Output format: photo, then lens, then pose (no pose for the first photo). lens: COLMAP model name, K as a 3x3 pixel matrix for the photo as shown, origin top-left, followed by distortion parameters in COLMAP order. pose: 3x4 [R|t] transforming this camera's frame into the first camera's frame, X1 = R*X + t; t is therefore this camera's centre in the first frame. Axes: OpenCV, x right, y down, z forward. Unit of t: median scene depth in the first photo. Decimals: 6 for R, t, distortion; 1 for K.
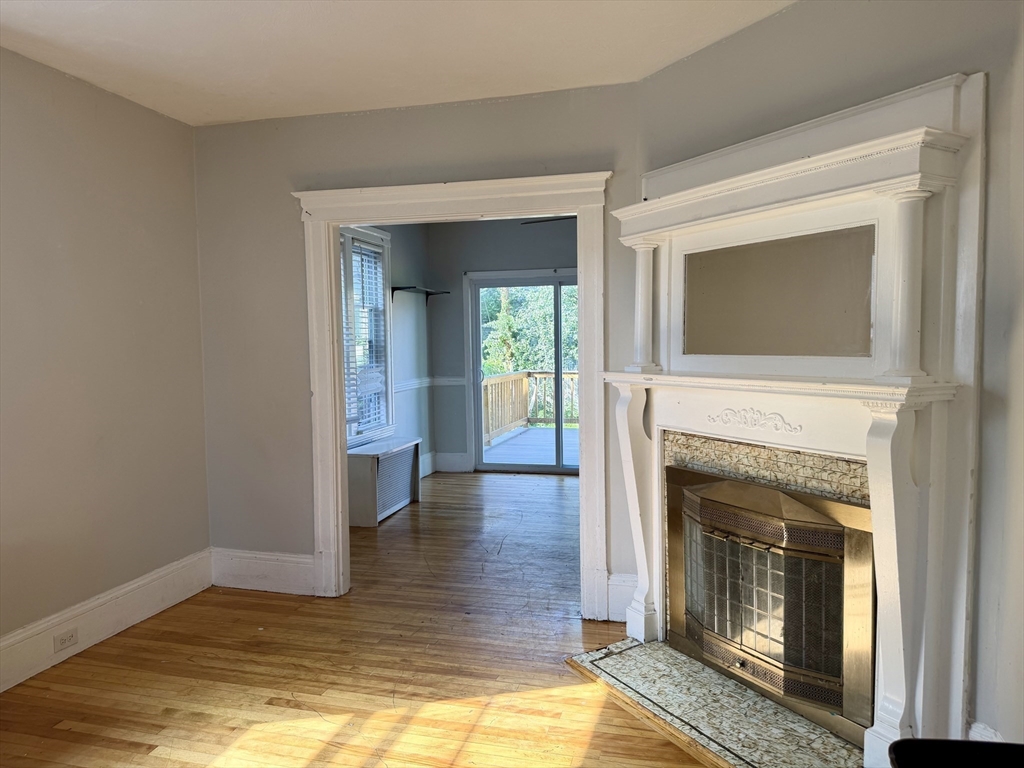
lens RADIAL K [[731.5, 0, 516.4], [0, 731.5, 383.5], [0, 0, 1]] dist [0.079590, -0.080584]
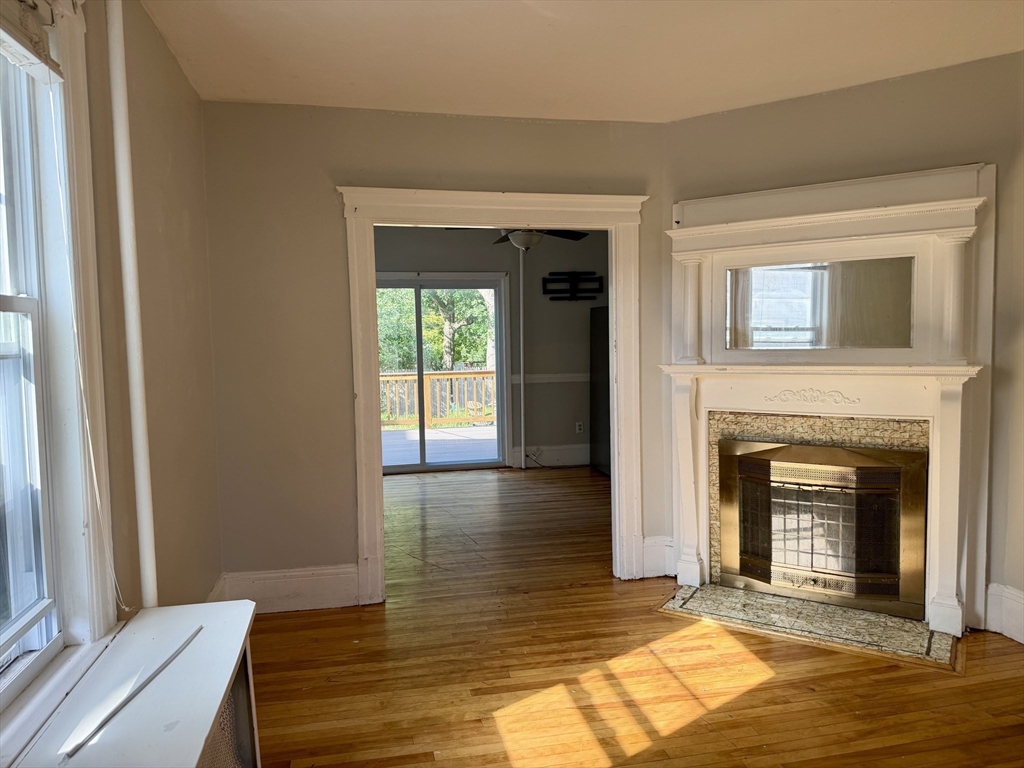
lens RADIAL K [[731.5, 0, 510.0], [0, 731.5, 381.8], [0, 0, 1]] dist [0.079590, -0.080584]
pose [[0.883850, -0.029886, 0.466815, -0.728539], [0.033674, 0.999433, 0.000227, 0.002709], [-0.466557, 0.015519, 0.884355, 0.070502]]
